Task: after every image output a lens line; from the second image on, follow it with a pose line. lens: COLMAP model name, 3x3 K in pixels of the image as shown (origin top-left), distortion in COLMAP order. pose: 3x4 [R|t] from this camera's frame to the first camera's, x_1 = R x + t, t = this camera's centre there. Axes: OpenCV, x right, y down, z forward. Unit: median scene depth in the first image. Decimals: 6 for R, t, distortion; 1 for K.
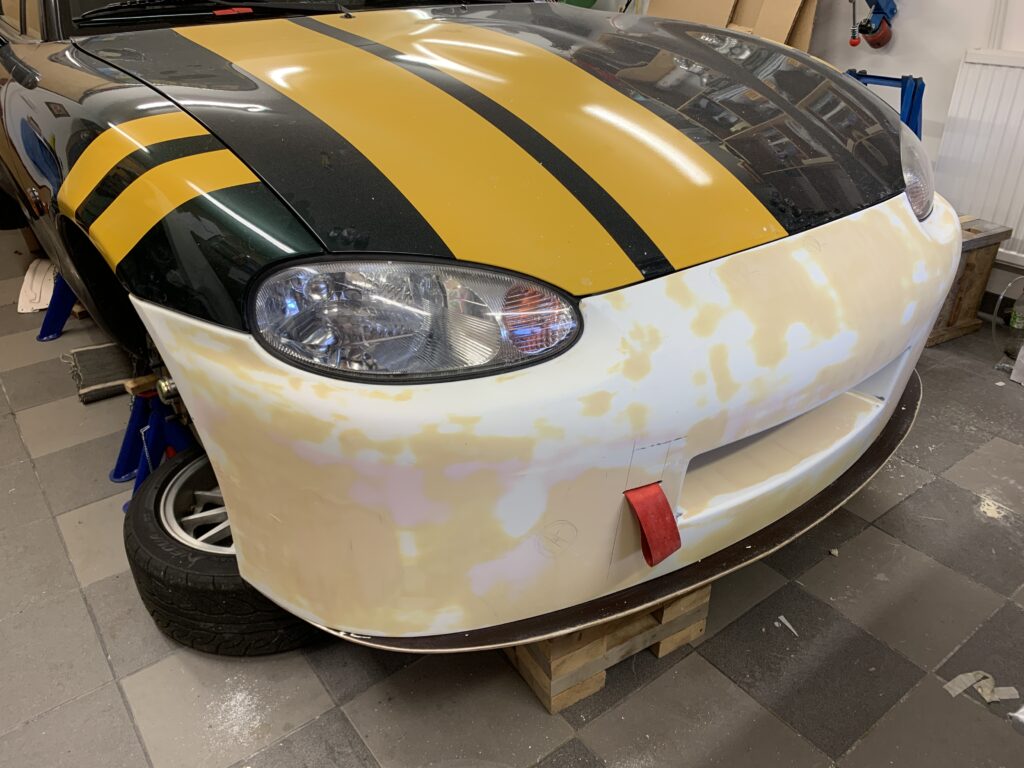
lens RADIAL K [[800.2, 0, 512.0], [0, 800.2, 384.0], [0, 0, 1]] dist [0.008303, -0.003644]
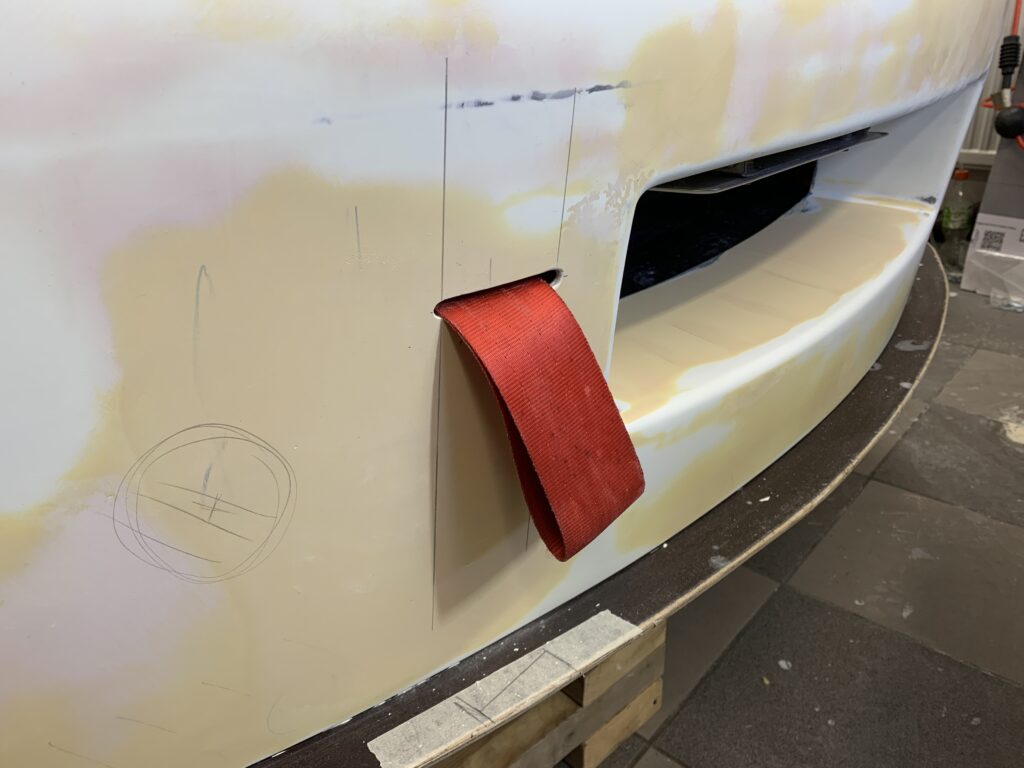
lens RADIAL K [[800.2, 0, 512.0], [0, 800.2, 384.0], [0, 0, 1]] dist [0.008303, -0.003644]
pose [[0.978053, -0.109159, 0.177475, 0.081445], [0.122261, 0.990393, -0.064612, 0.134364], [-0.168717, 0.084893, 0.982002, 0.521469]]
